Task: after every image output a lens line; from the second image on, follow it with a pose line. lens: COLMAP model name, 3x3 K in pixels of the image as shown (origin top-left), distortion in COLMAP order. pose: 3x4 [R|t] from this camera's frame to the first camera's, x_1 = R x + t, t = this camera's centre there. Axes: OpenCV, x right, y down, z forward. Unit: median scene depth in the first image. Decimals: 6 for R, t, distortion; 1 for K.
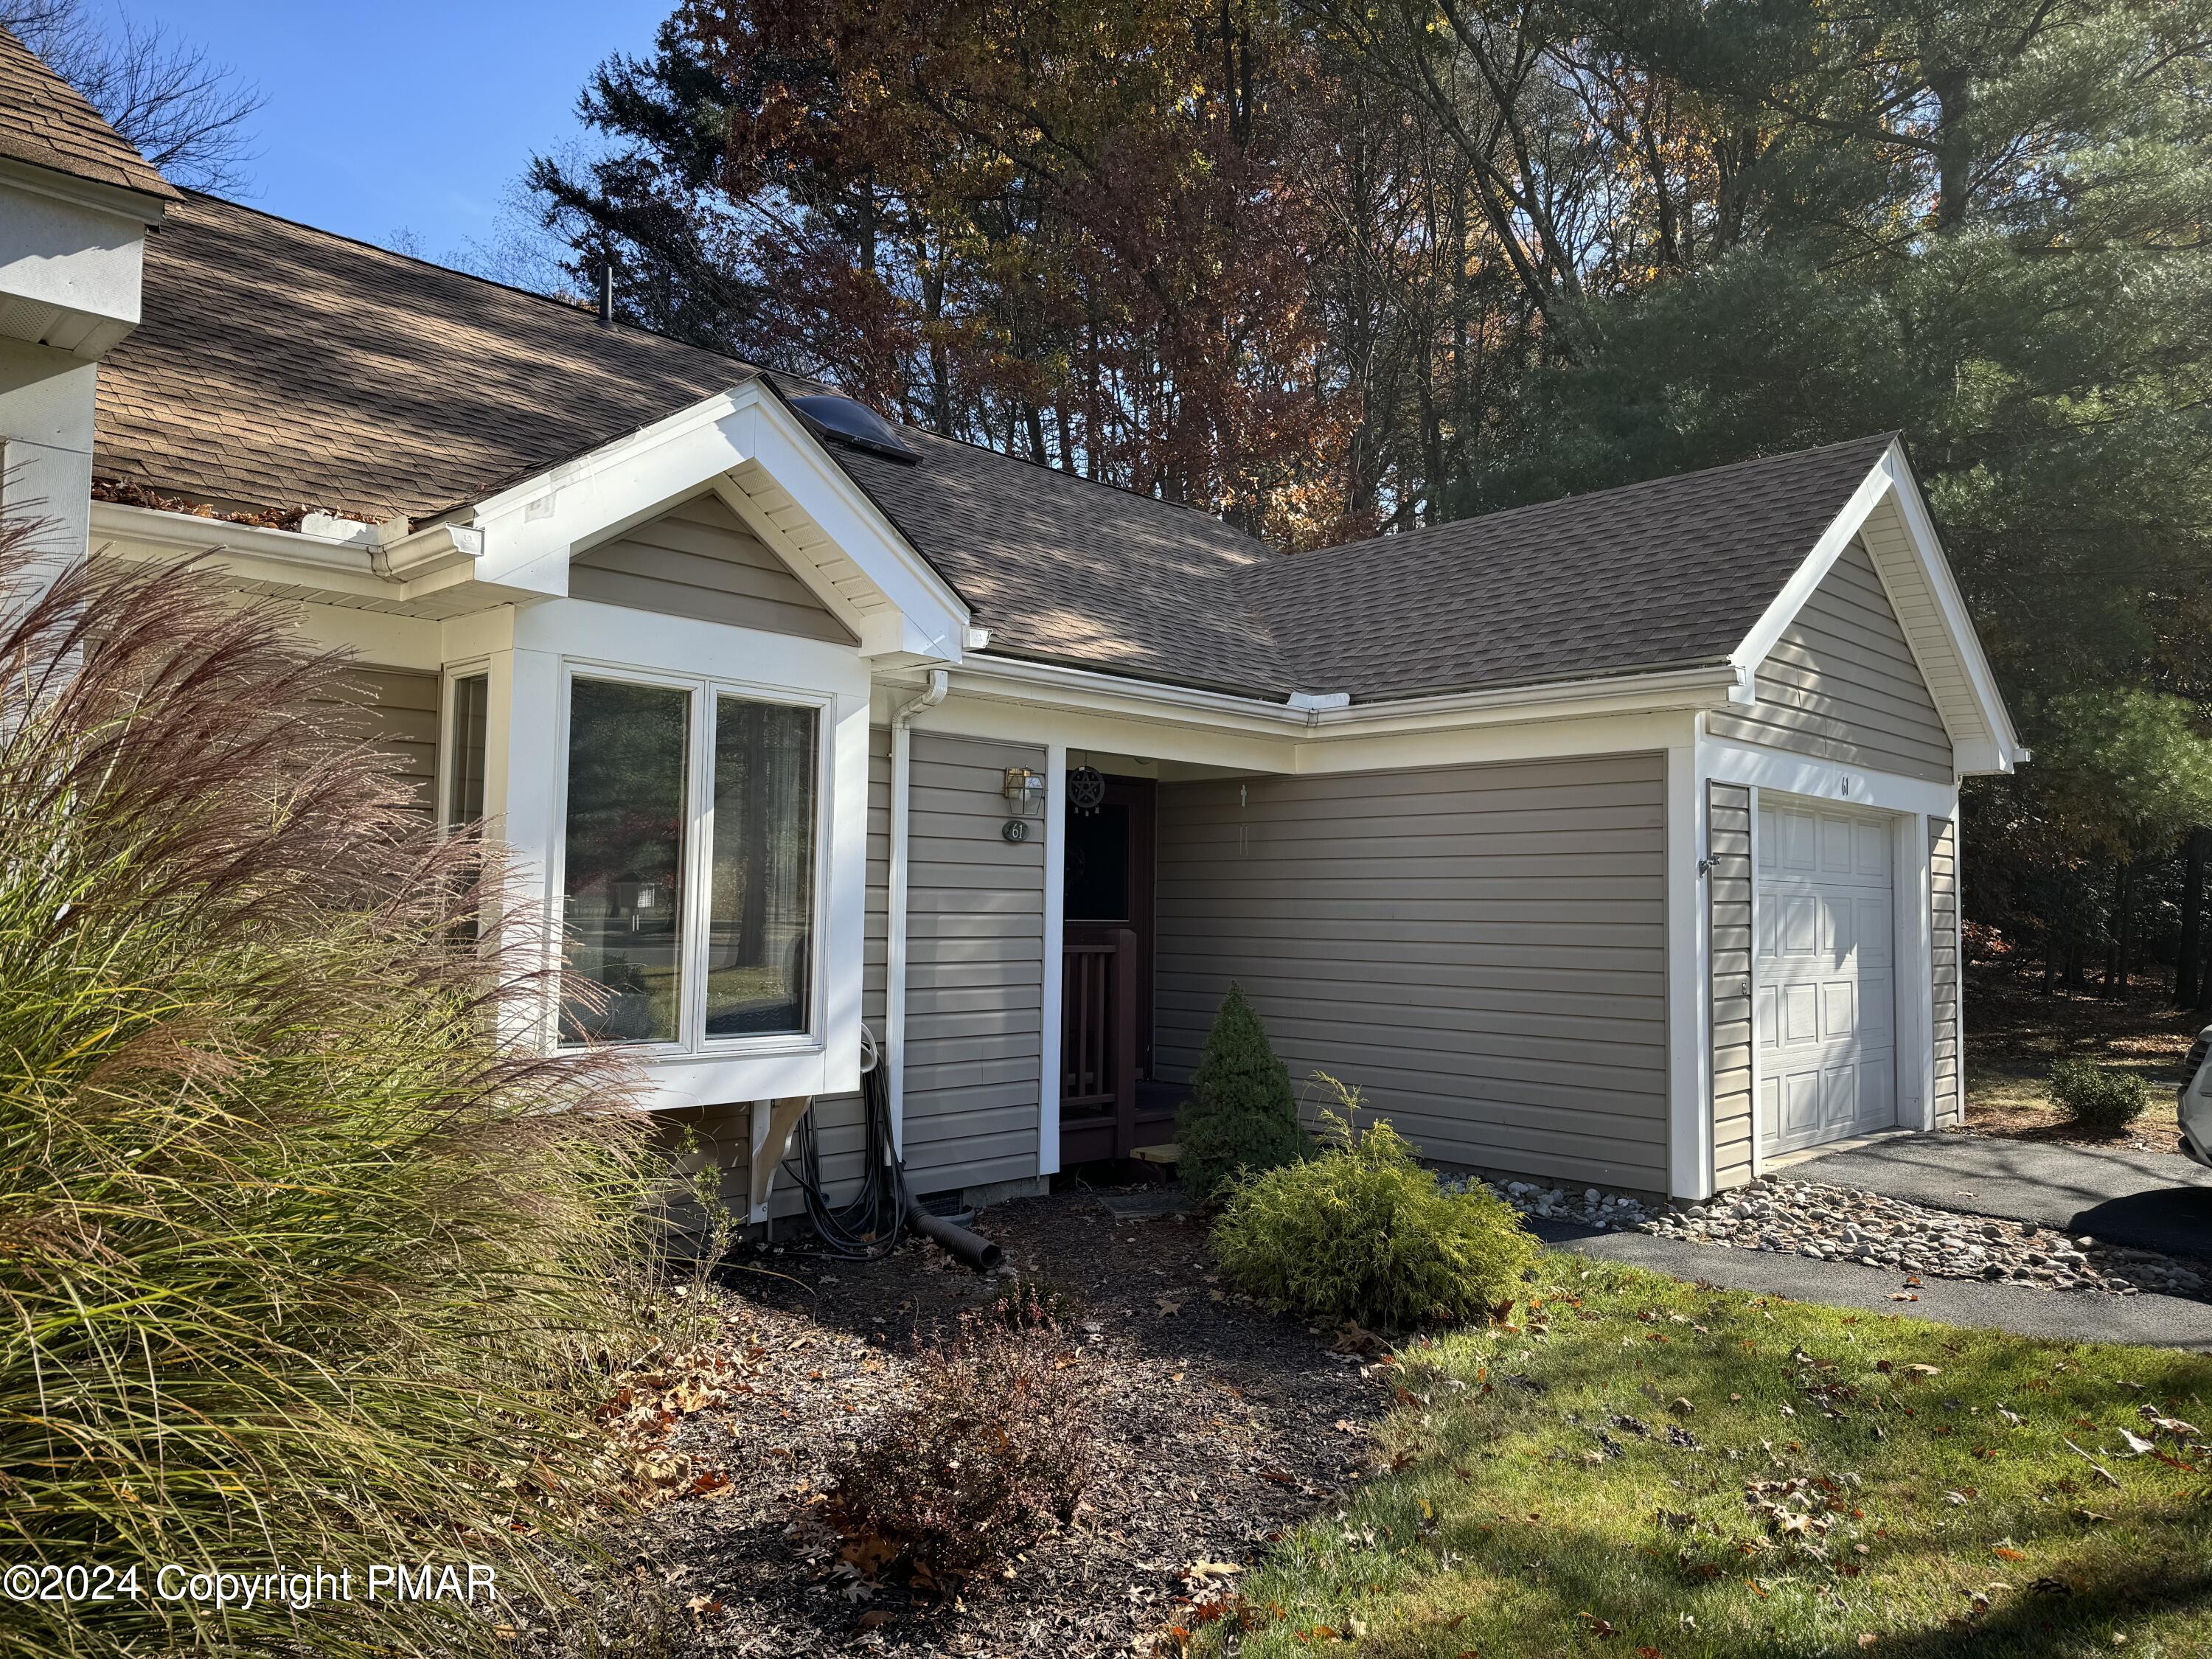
lens RADIAL K [[1460.6, 0, 1106.0], [0, 1460.6, 829.5], [0, 0, 1]] dist [0.156885, -0.211454]
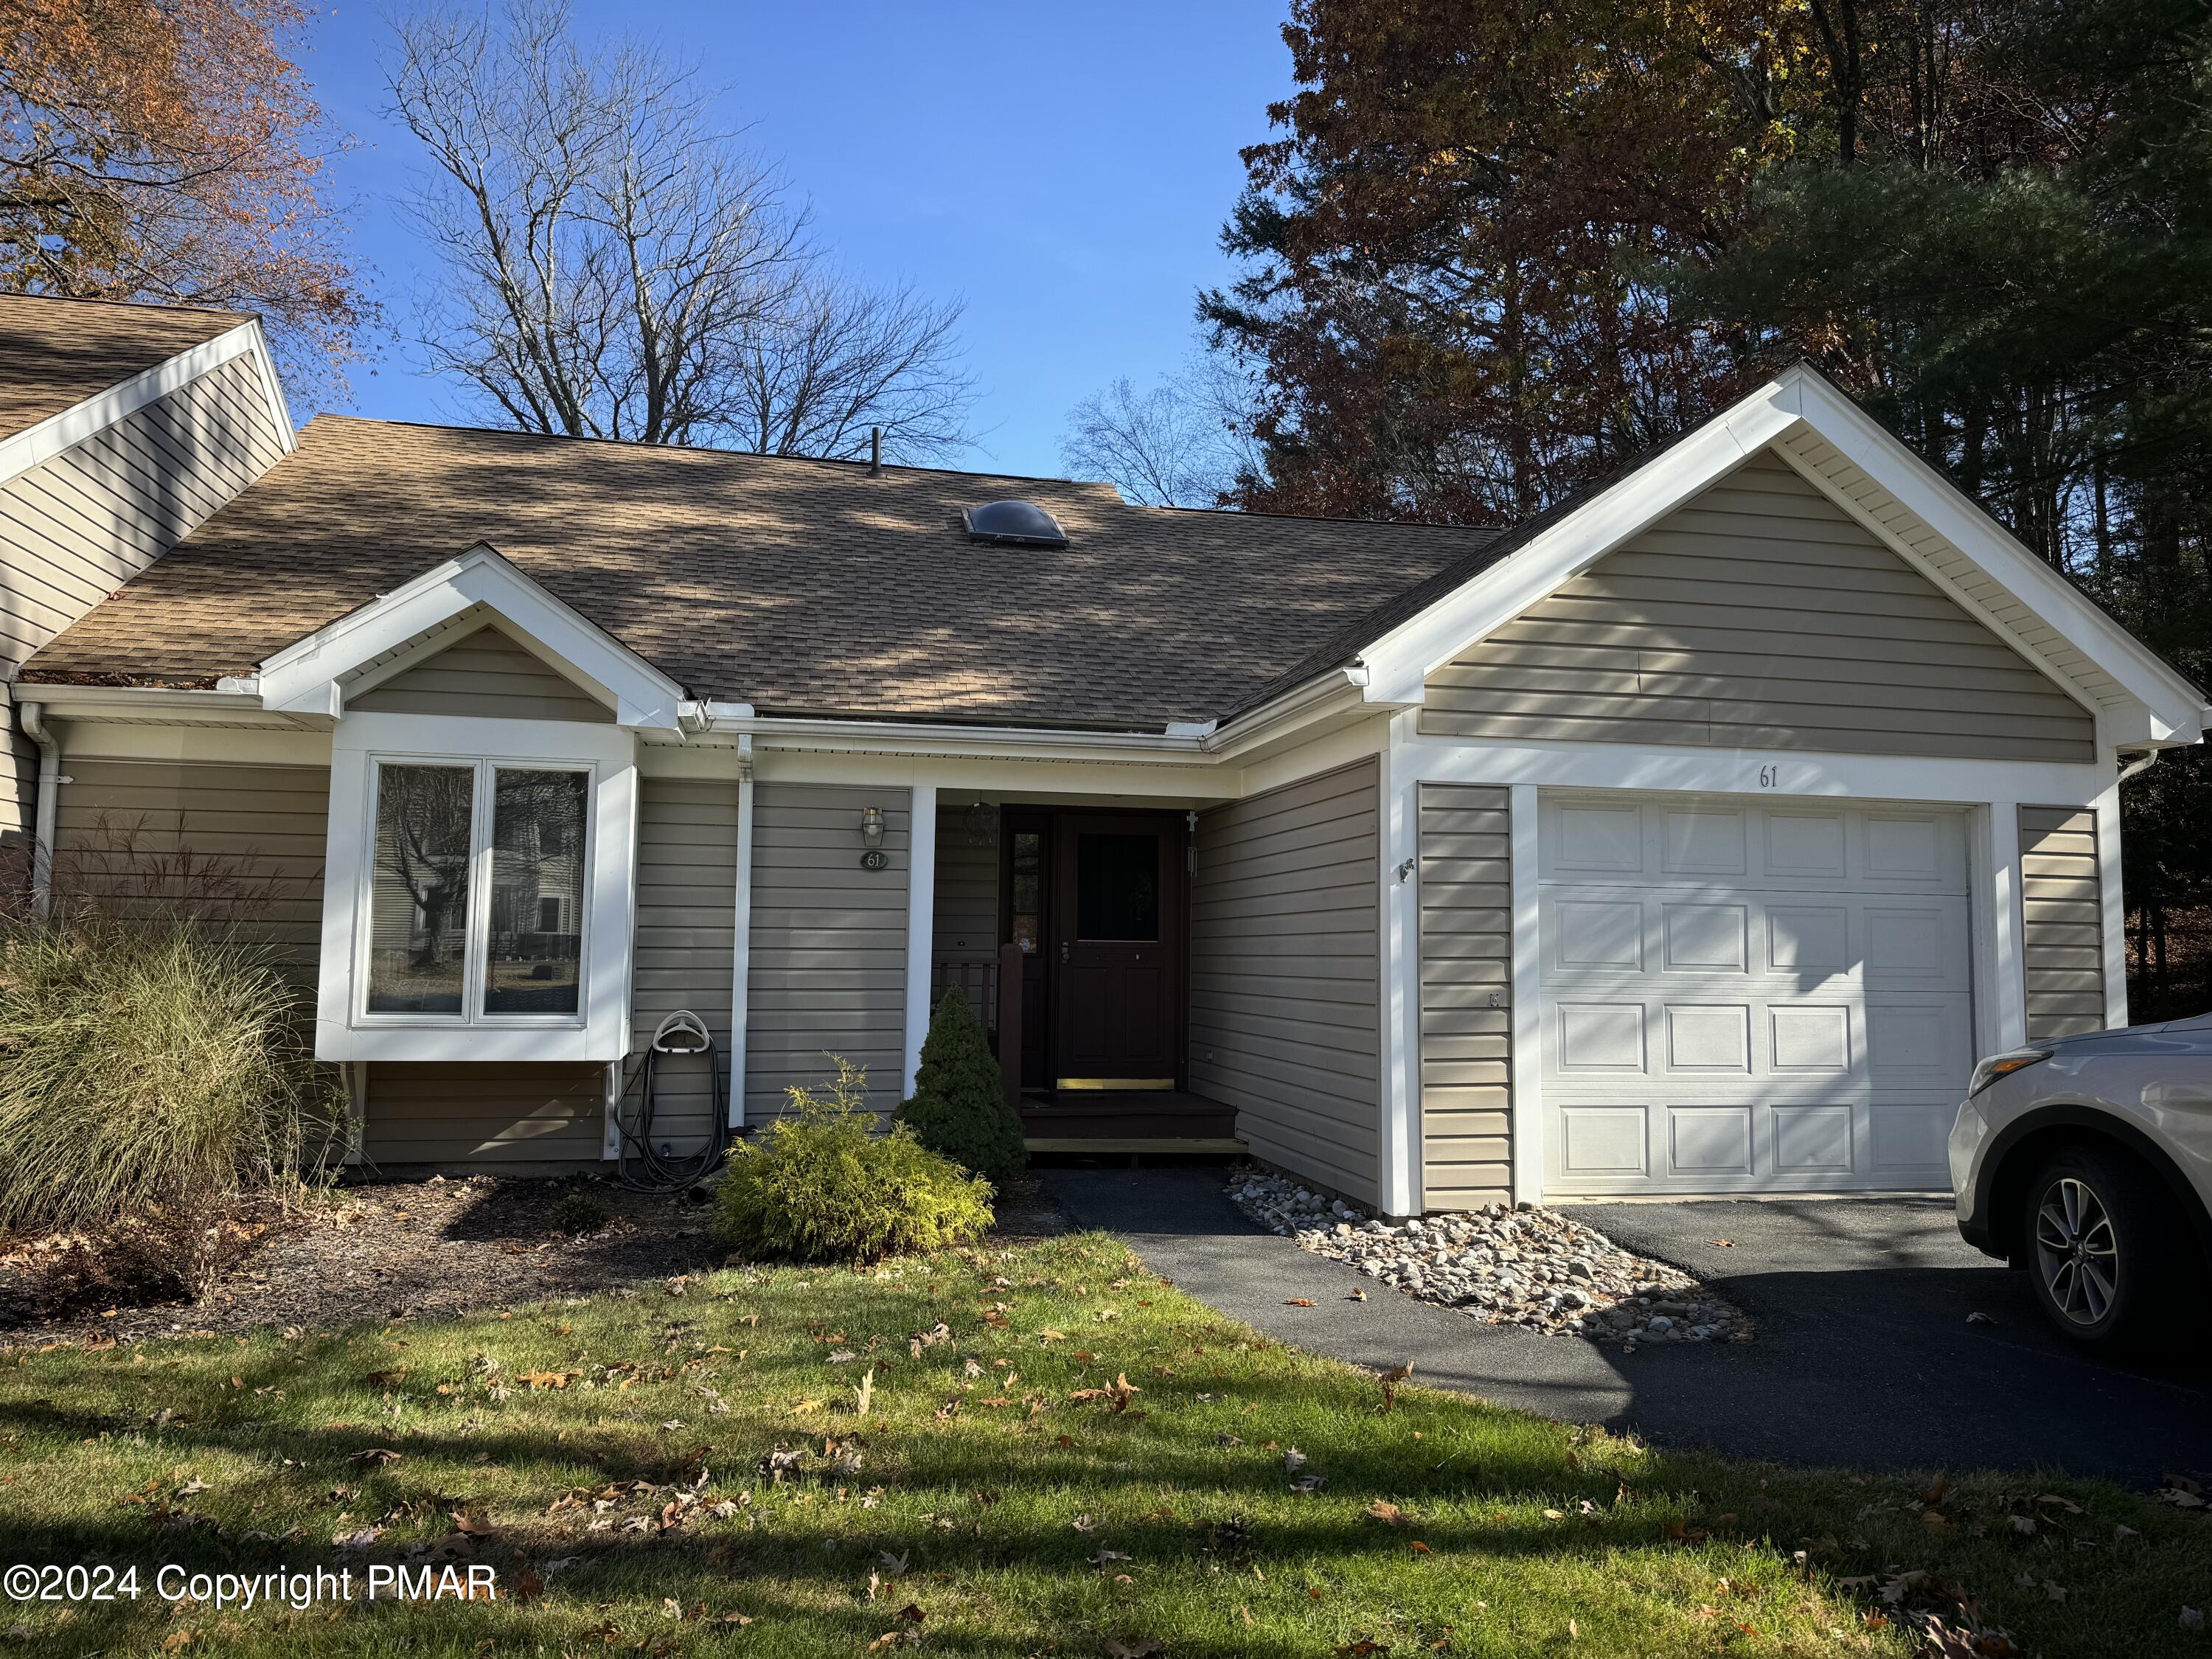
lens RADIAL K [[1460.6, 0, 1106.0], [0, 1460.6, 829.5], [0, 0, 1]] dist [0.156885, -0.211454]
pose [[0.850254, -0.046326, -0.524331, 0.744693], [0.028026, 0.998691, -0.042790, 0.033355], [0.525627, 0.021688, 0.850439, 0.078676]]
